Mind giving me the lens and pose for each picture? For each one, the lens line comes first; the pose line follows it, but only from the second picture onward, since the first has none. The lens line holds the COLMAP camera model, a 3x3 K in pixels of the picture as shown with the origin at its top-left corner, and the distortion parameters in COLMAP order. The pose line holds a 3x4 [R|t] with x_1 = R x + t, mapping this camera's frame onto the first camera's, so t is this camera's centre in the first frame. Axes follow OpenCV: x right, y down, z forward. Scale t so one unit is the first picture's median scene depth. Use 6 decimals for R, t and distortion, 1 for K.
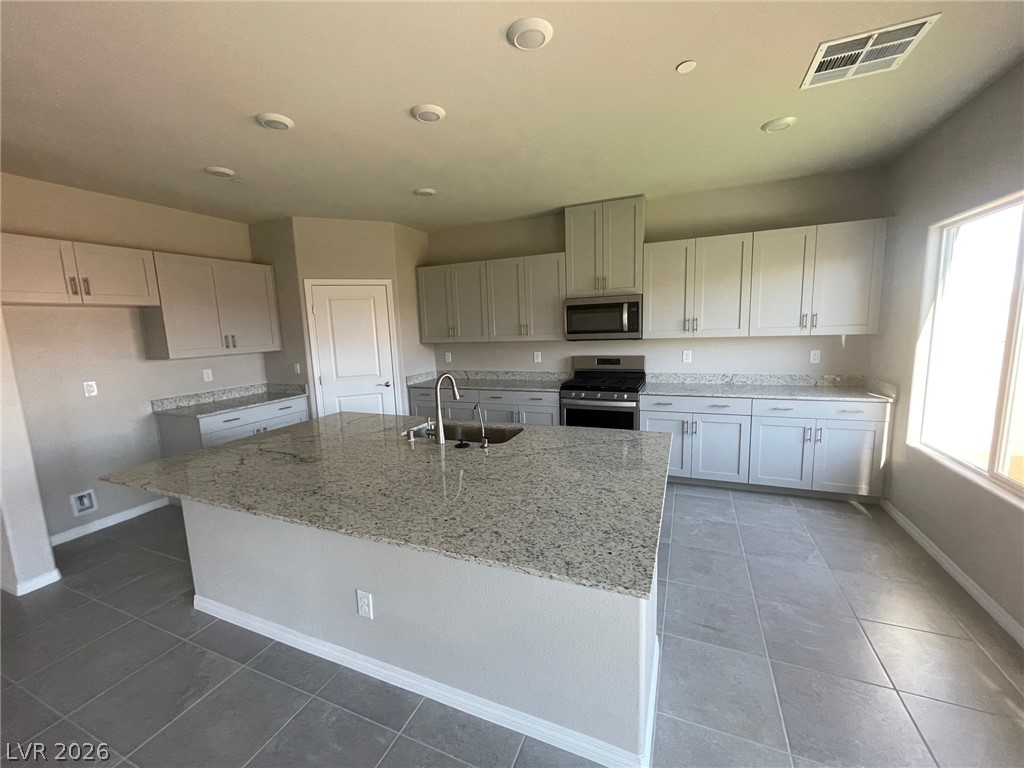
lens RADIAL K [[412.3, 0, 512.8], [0, 412.3, 384.4], [0, 0, 1]] dist [-0.001931, -0.000195]
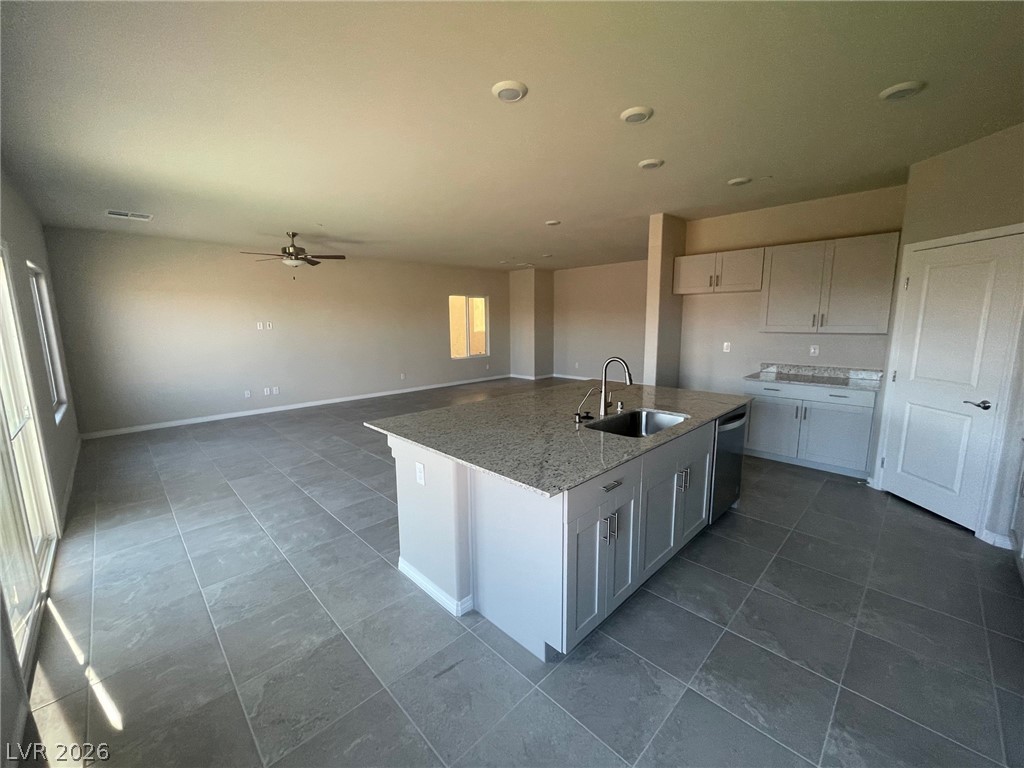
lens RADIAL K [[412.3, 0, 508.3], [0, 412.3, 383.8], [0, 0, 1]] dist [-0.001931, -0.000195]
pose [[-0.390821, 0.184062, -0.901876, 1.026380], [-0.106366, 0.964208, 0.242876, -0.209707], [0.914300, 0.190850, -0.357255, 1.218825]]
